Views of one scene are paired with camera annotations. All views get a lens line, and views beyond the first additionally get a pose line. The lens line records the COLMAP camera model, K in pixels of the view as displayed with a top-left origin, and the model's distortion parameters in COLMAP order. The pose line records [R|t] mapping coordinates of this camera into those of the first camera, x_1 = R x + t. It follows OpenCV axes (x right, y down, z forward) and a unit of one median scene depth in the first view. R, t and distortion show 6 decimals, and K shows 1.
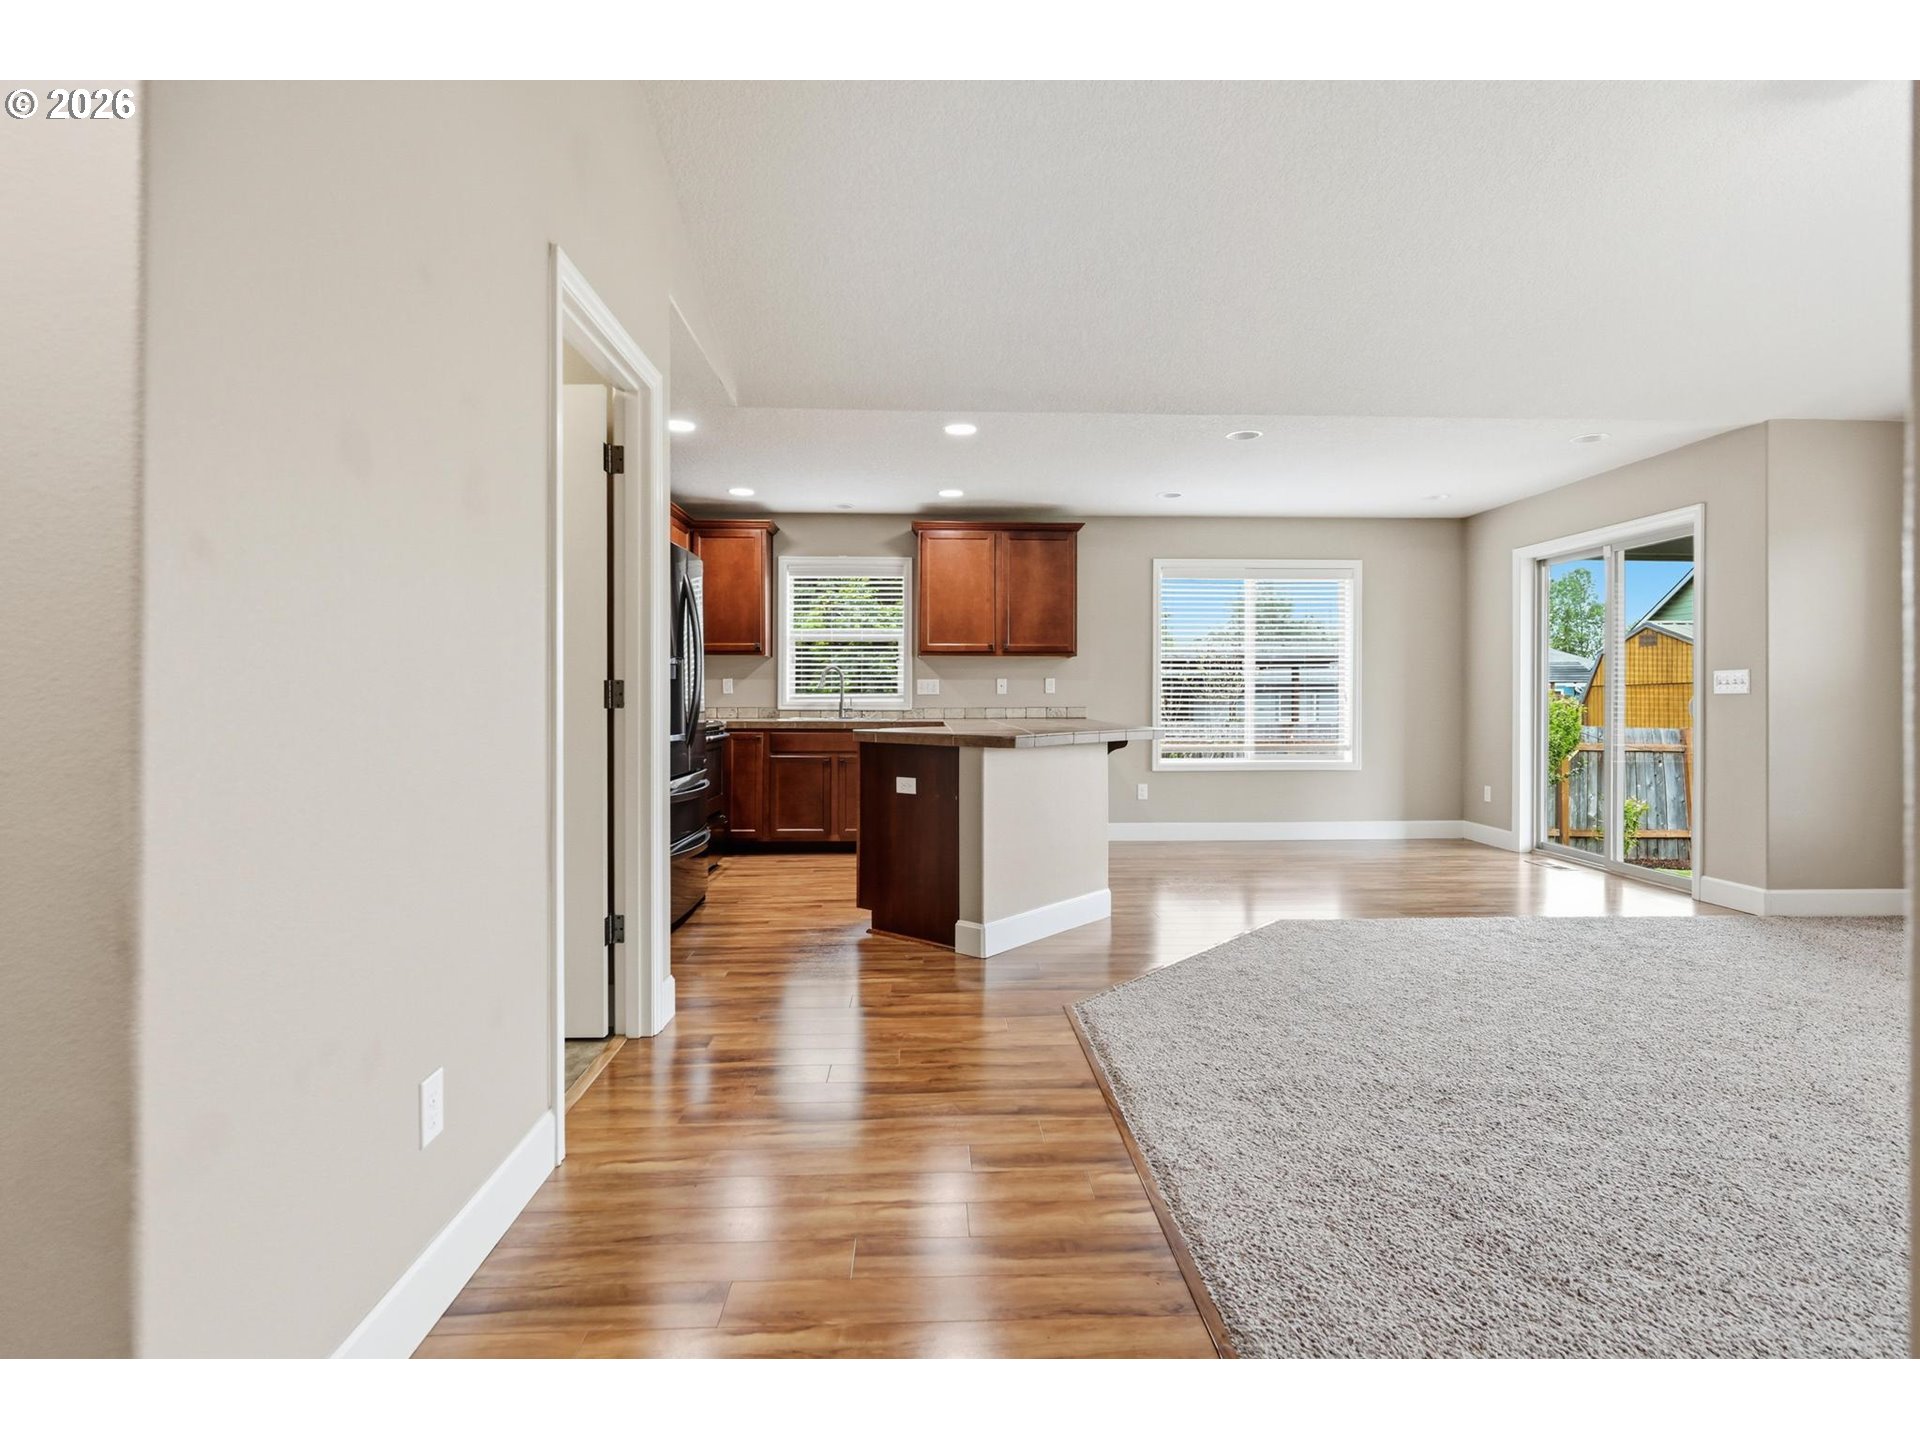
lens RADIAL K [[950.0, 0, 967.6], [0, 950.0, 687.6], [0, 0, 1]] dist [-0.002829, 0.001042]
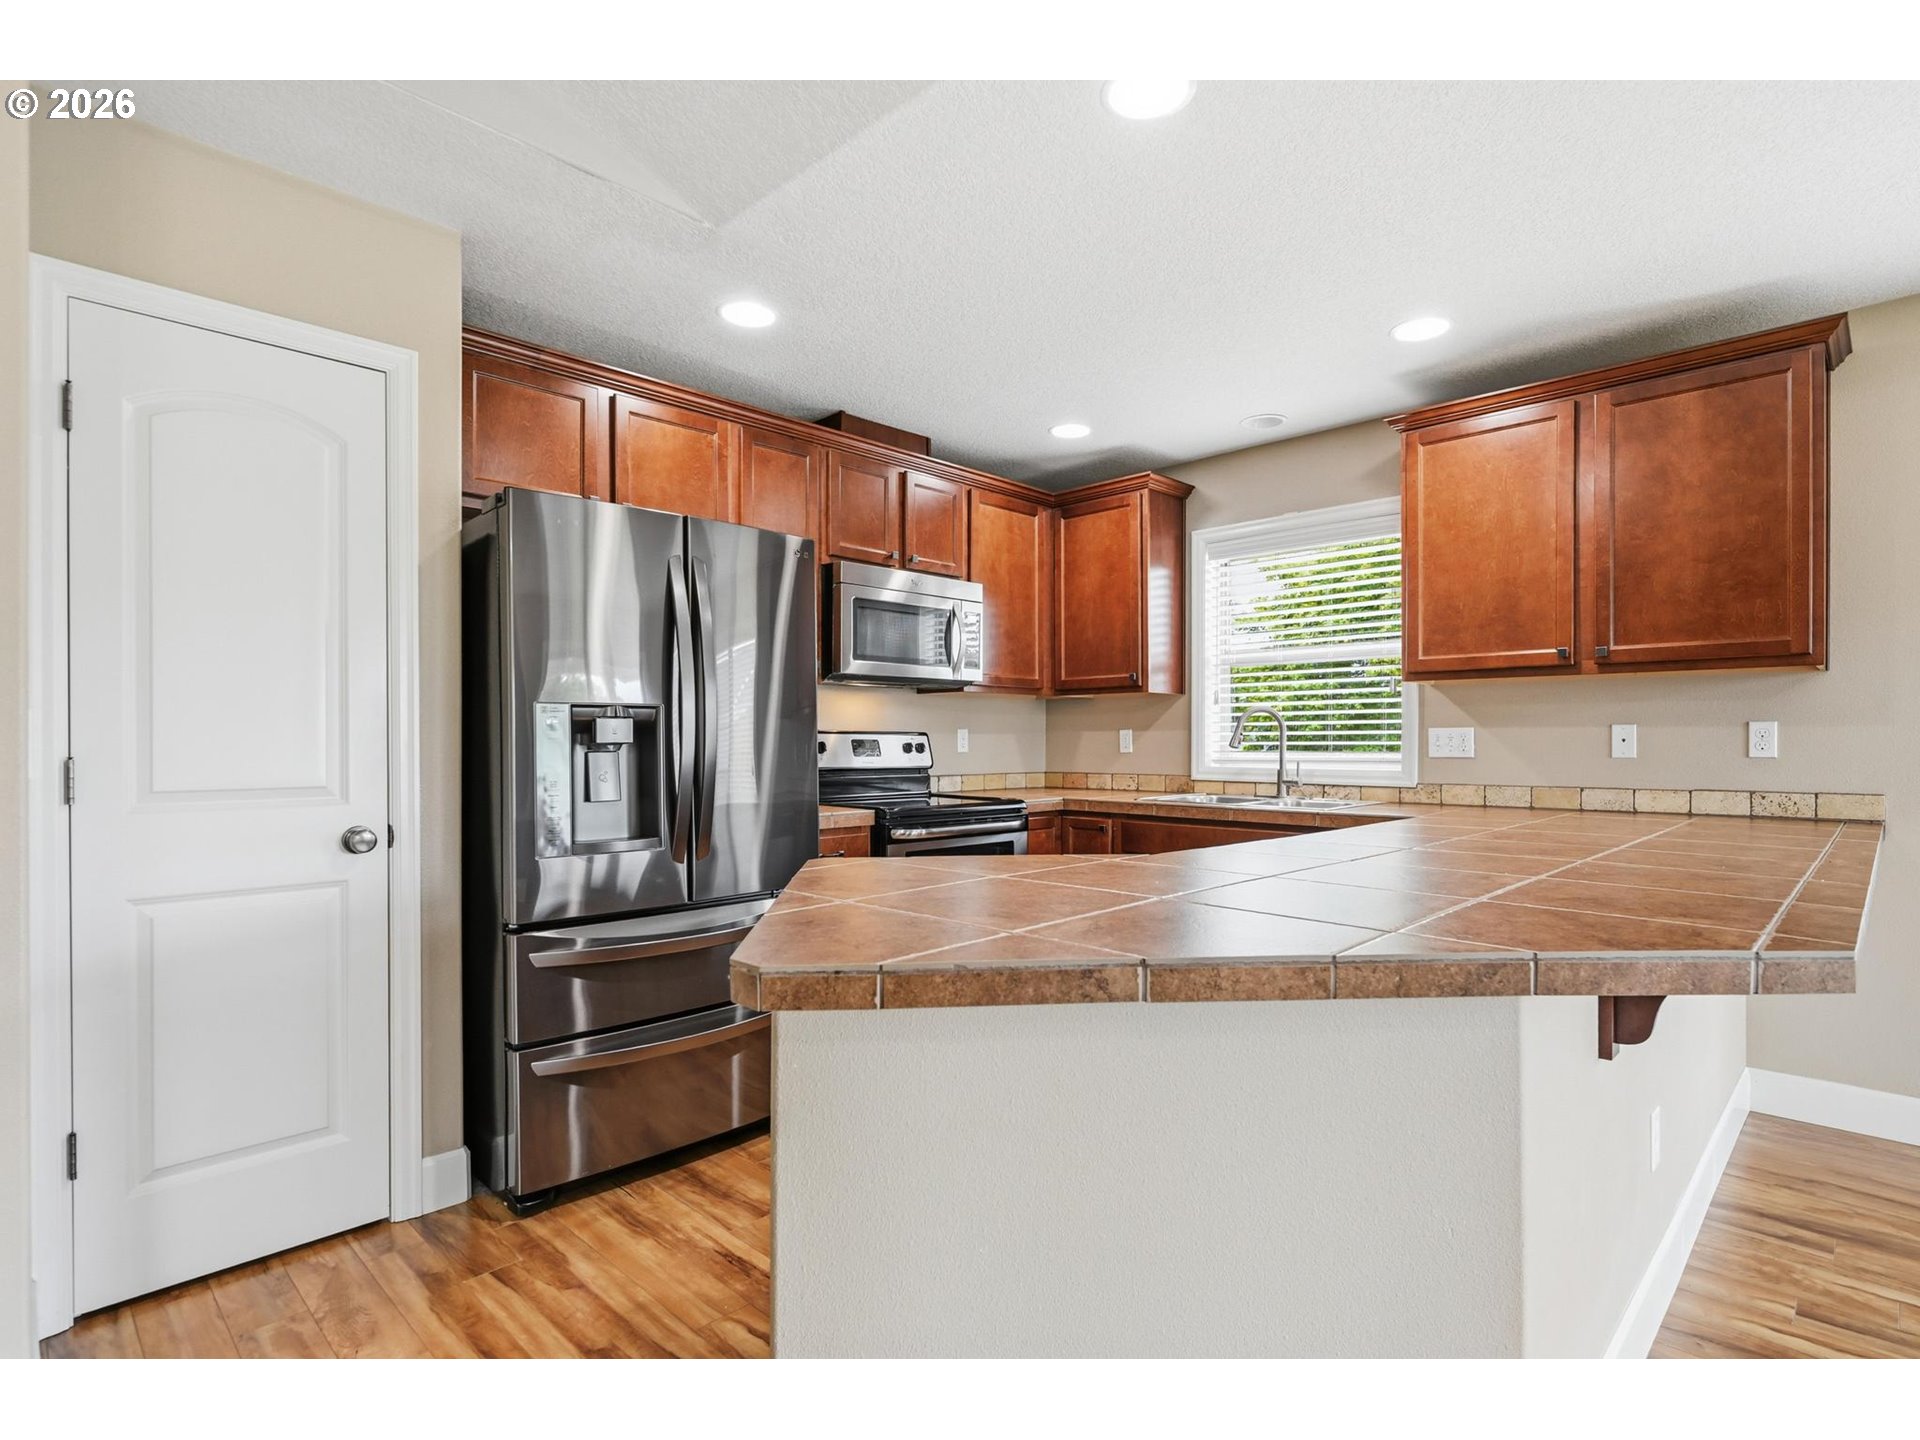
lens RADIAL K [[950.0, 0, 974.1], [0, 950.0, 742.1], [0, 0, 1]] dist [-0.002829, 0.001042]
pose [[0.689303, 0.000610, -0.724472, 0.156237], [0.007174, 0.999945, 0.007668, -0.006796], [0.724437, -0.010482, 0.689261, 0.481340]]
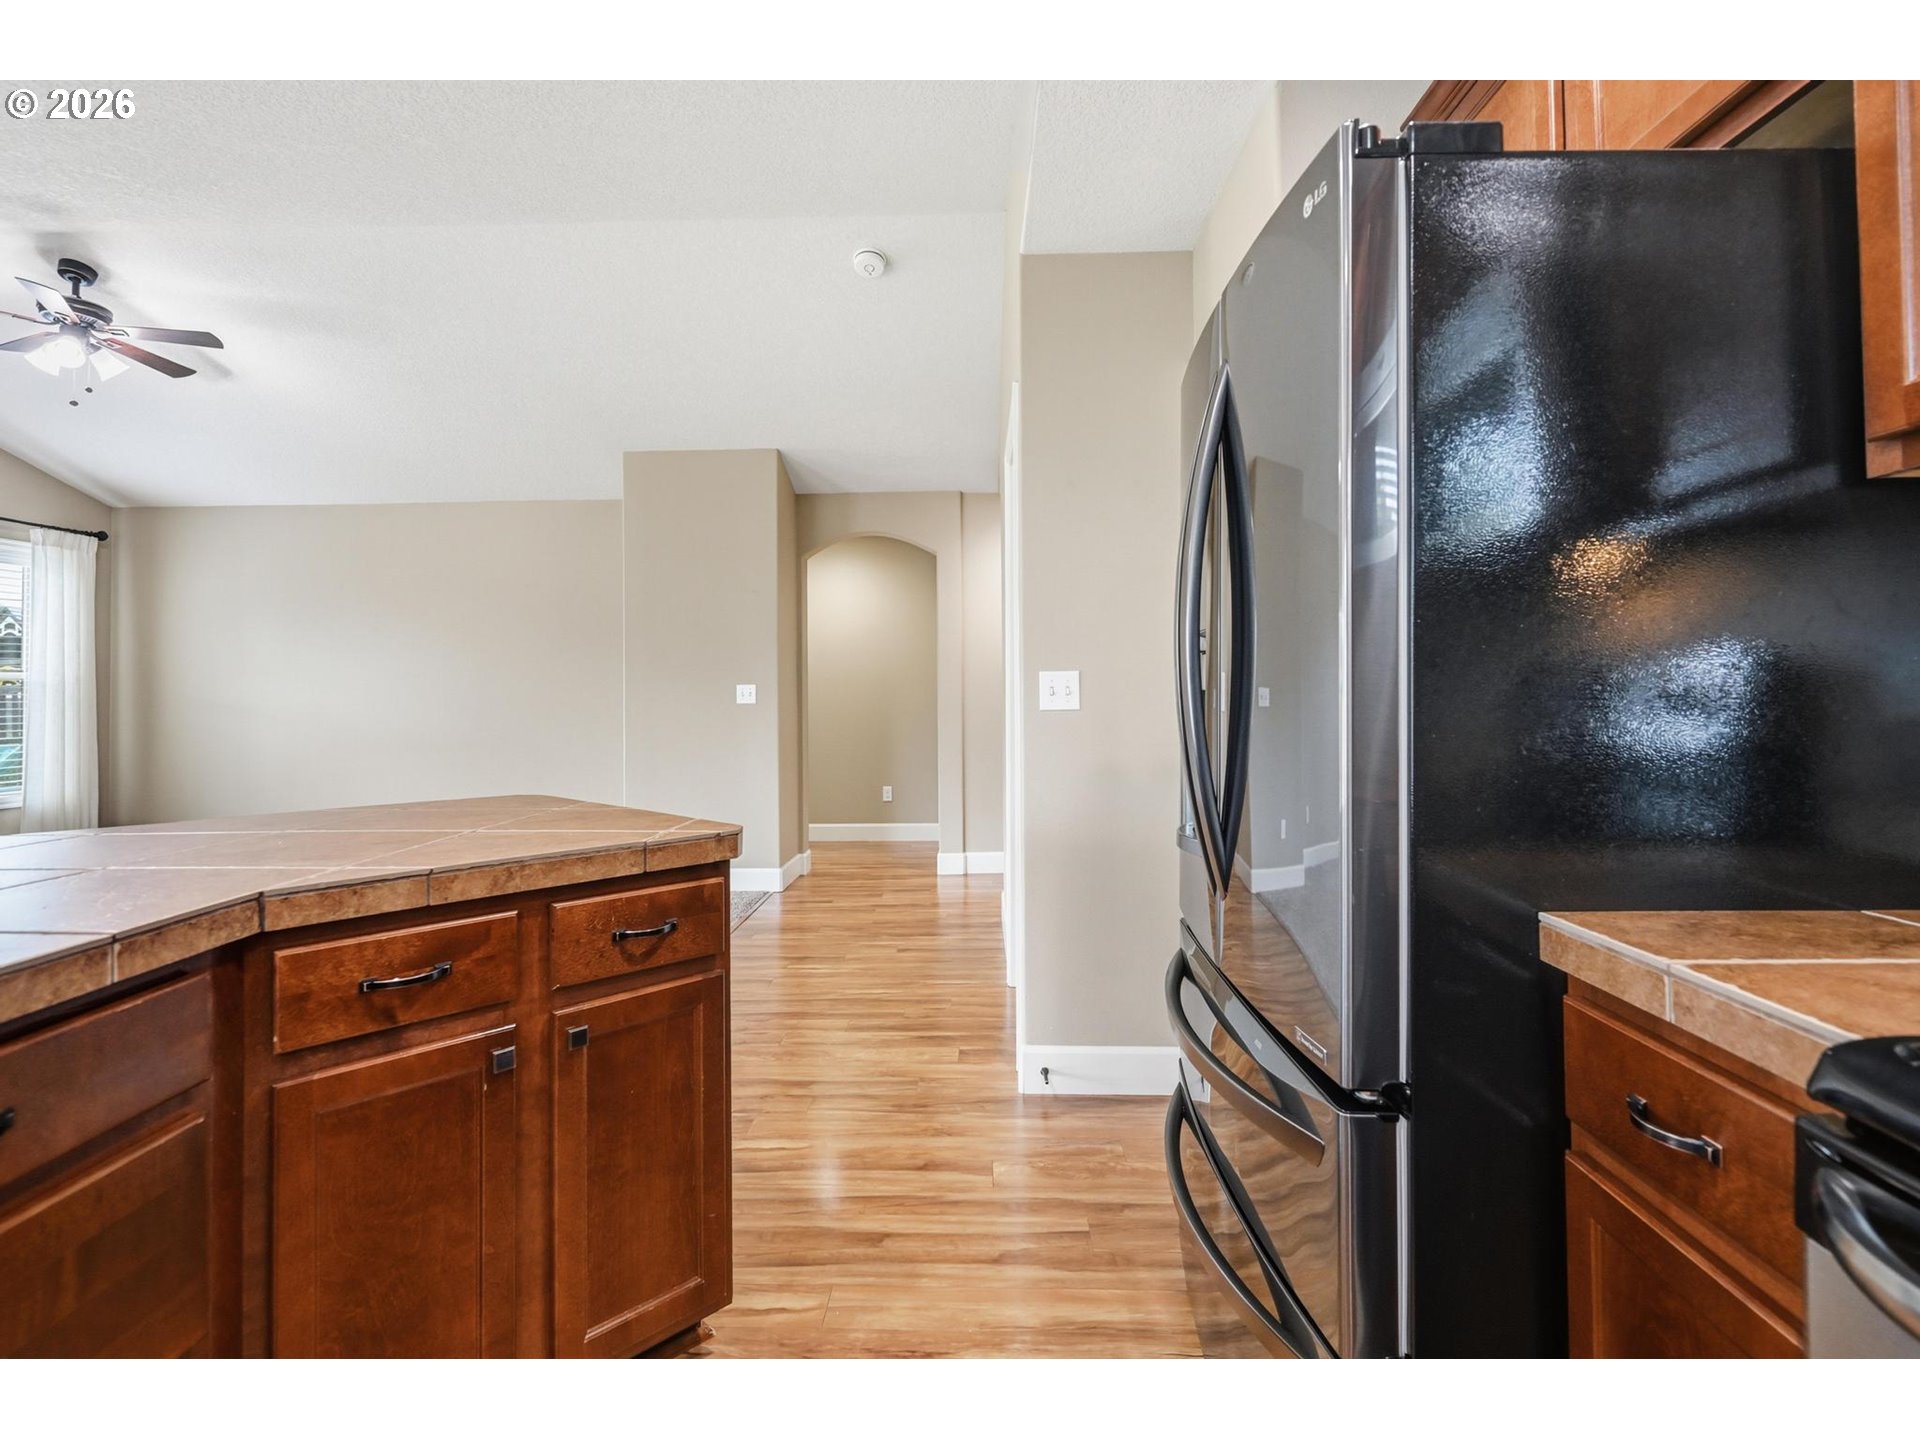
lens RADIAL K [[950.0, 0, 969.8], [0, 950.0, 706.3], [0, 0, 1]] dist [-0.002829, 0.001042]
pose [[-0.997830, 0.000047, 0.065850, -0.151056], [-0.000299, 0.999986, -0.005247, 0.001653], [-0.065849, -0.005255, -0.997816, 0.873033]]
